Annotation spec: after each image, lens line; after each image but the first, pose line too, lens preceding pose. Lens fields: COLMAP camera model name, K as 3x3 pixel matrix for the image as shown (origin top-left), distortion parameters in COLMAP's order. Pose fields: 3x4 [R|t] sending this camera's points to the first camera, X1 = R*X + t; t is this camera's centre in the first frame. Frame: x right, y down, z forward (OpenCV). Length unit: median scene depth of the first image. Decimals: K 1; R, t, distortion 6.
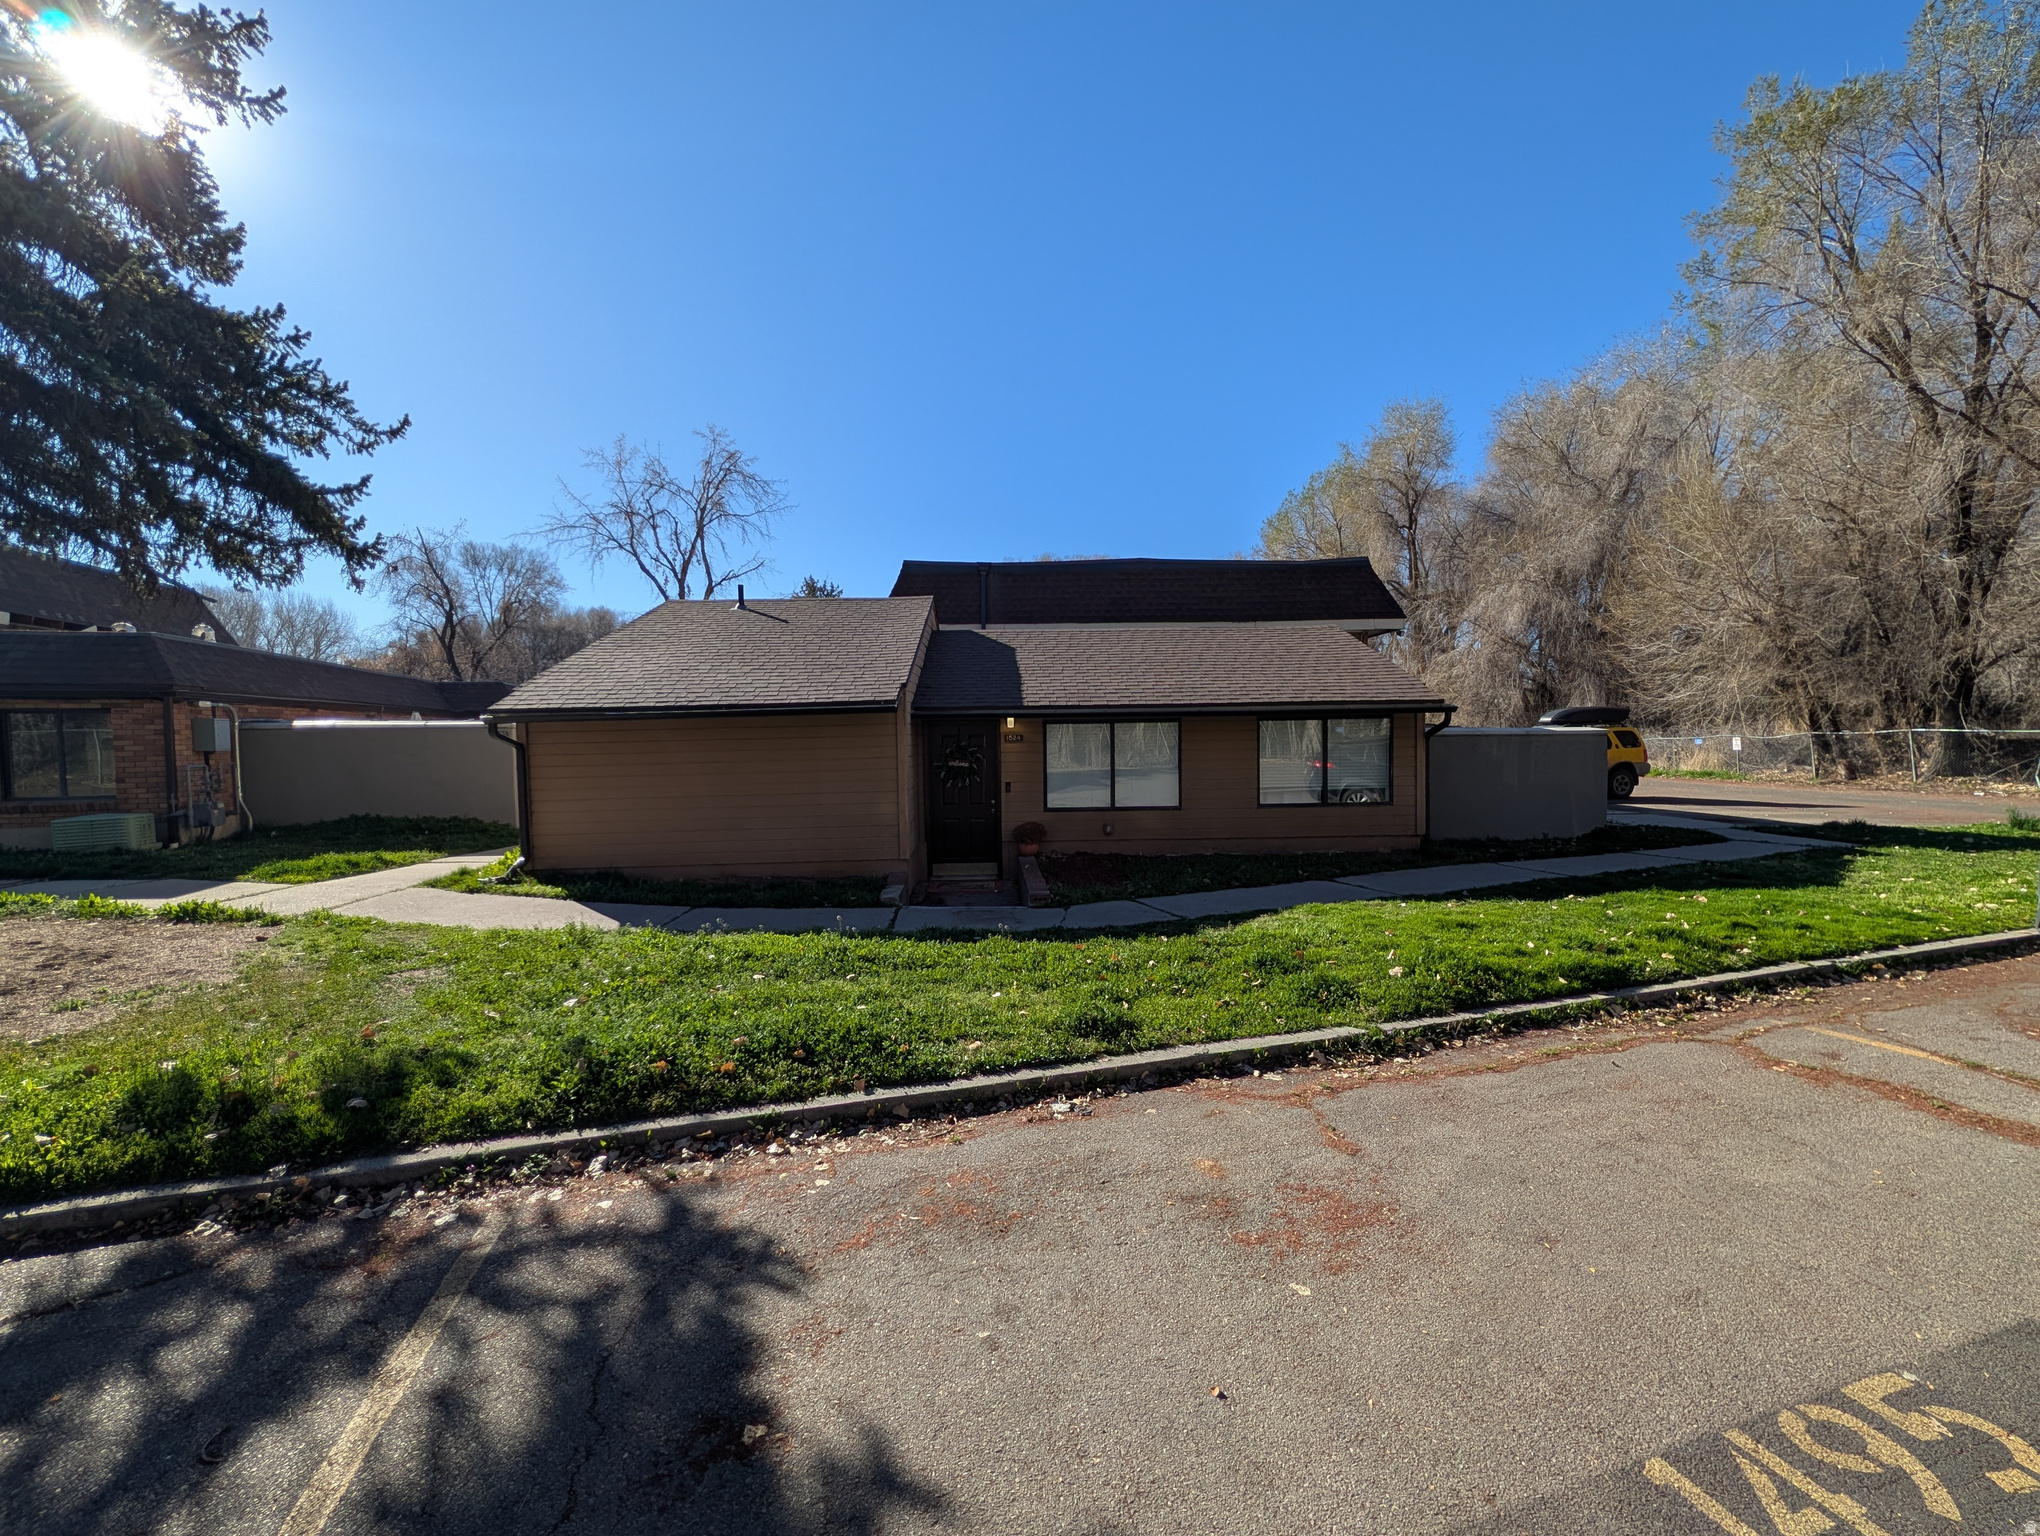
lens RADIAL K [[780.7, 0, 1029.3], [0, 780.7, 768.6], [0, 0, 1]] dist [0.002624, -0.000133]
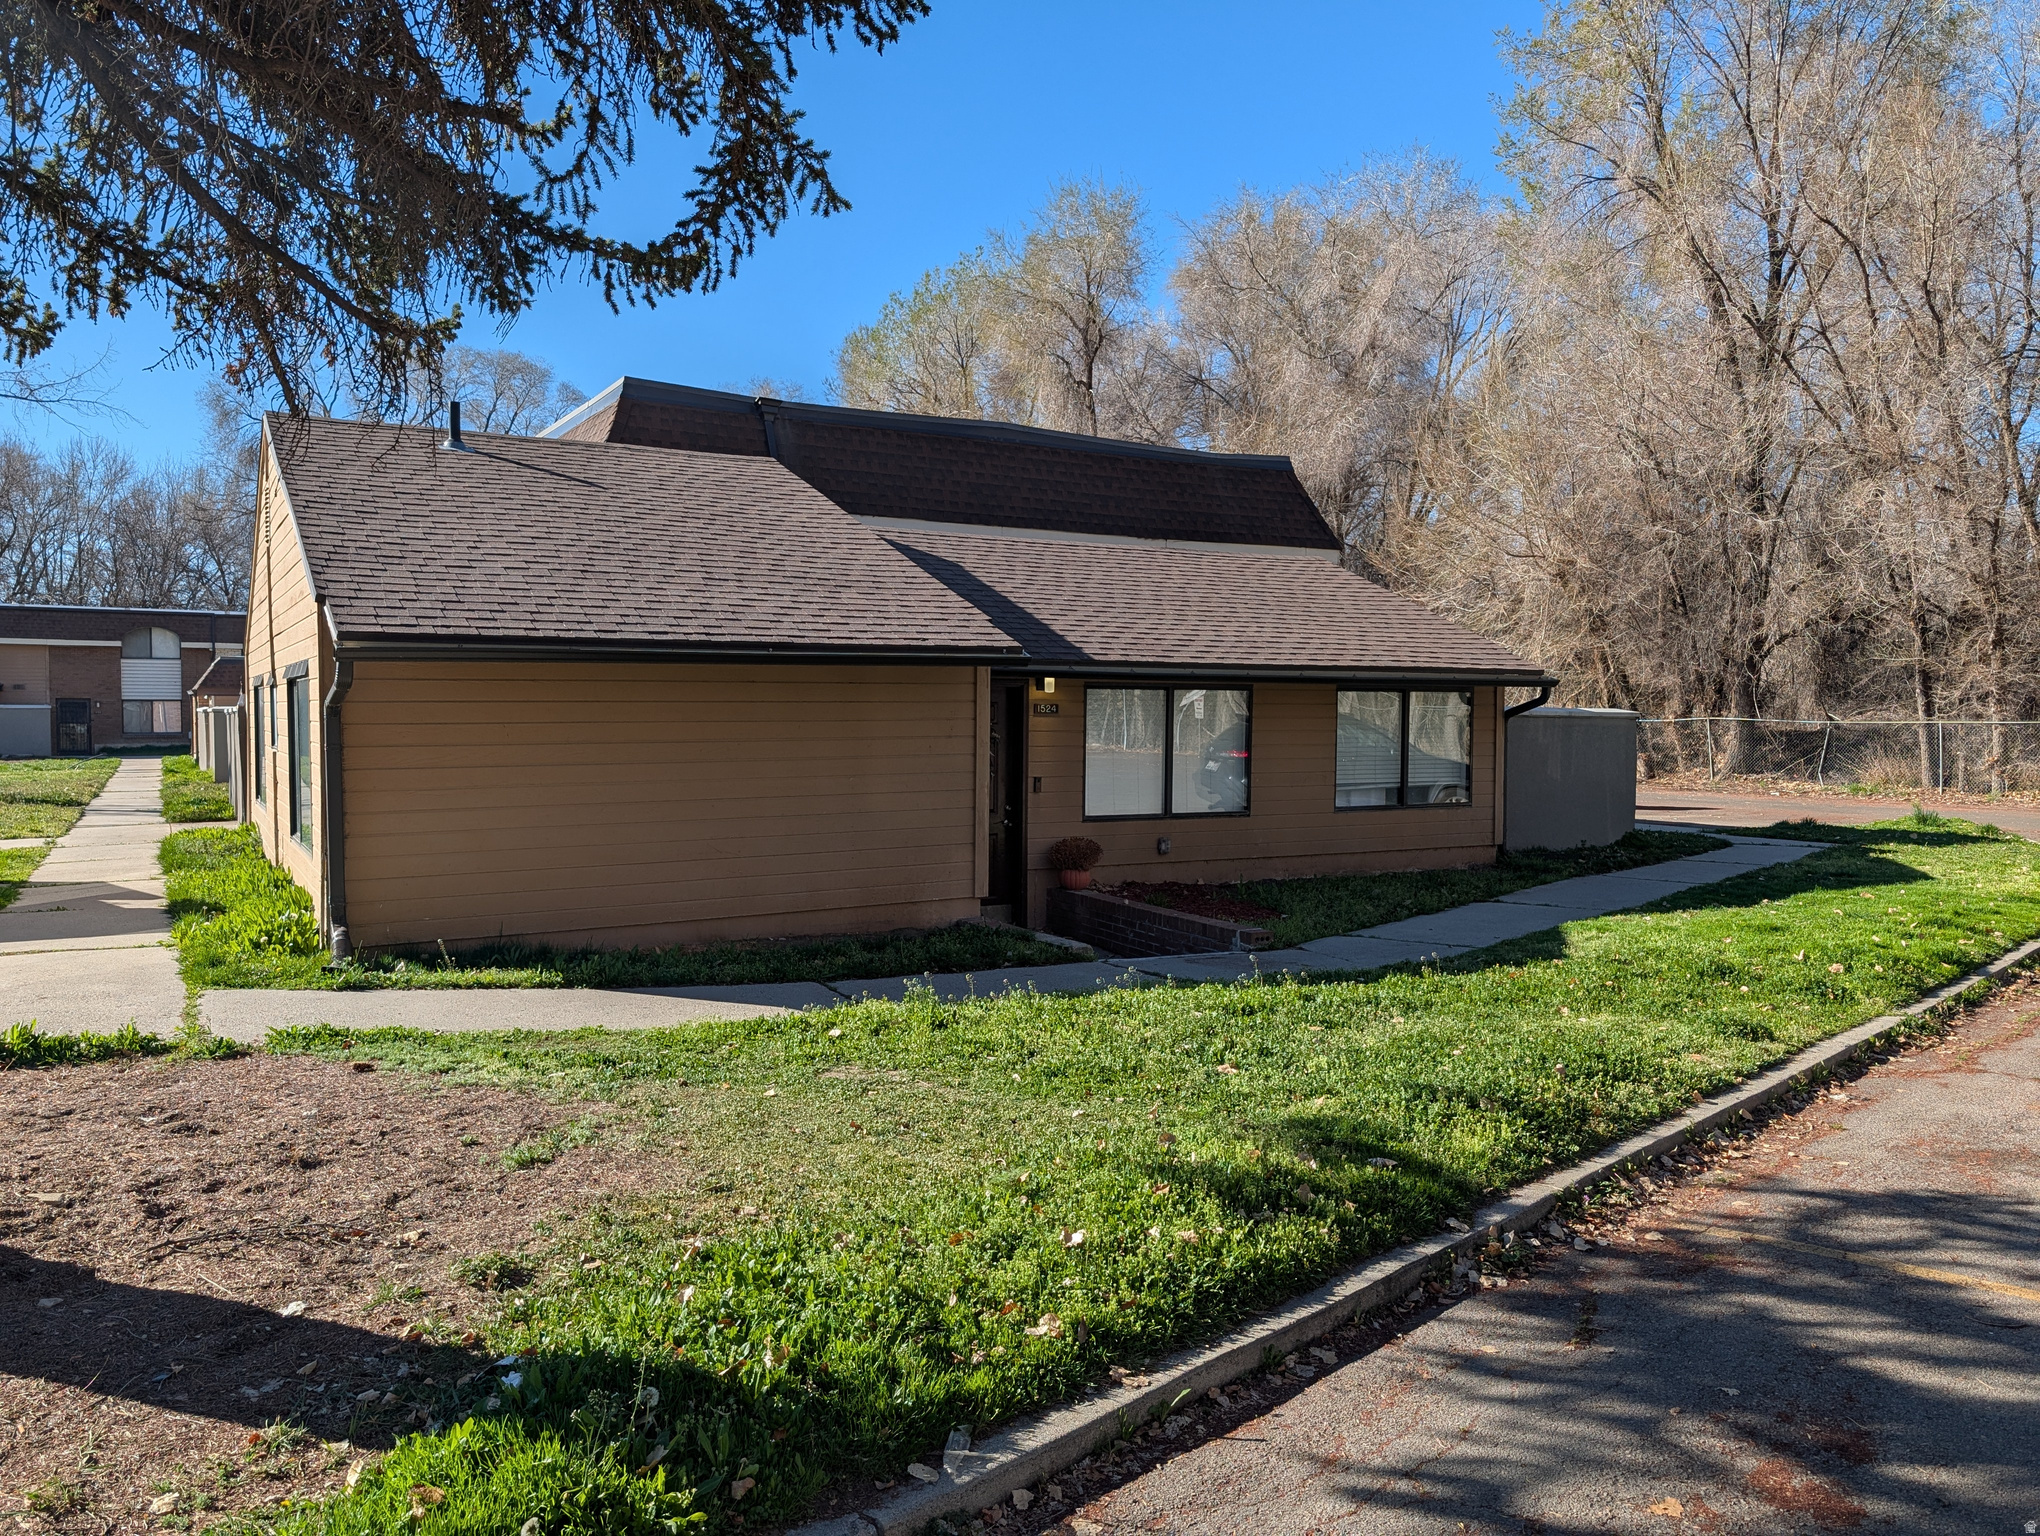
lens RADIAL K [[1455.3, 0, 1008.6], [0, 1455.3, 770.0], [0, 0, 1]] dist [0.020750, -0.014019]
pose [[0.879925, -0.000004, 0.475113, -0.608063], [-0.000638, 0.999999, 0.001190, 0.009868], [-0.475113, -0.001350, 0.879924, -0.035909]]
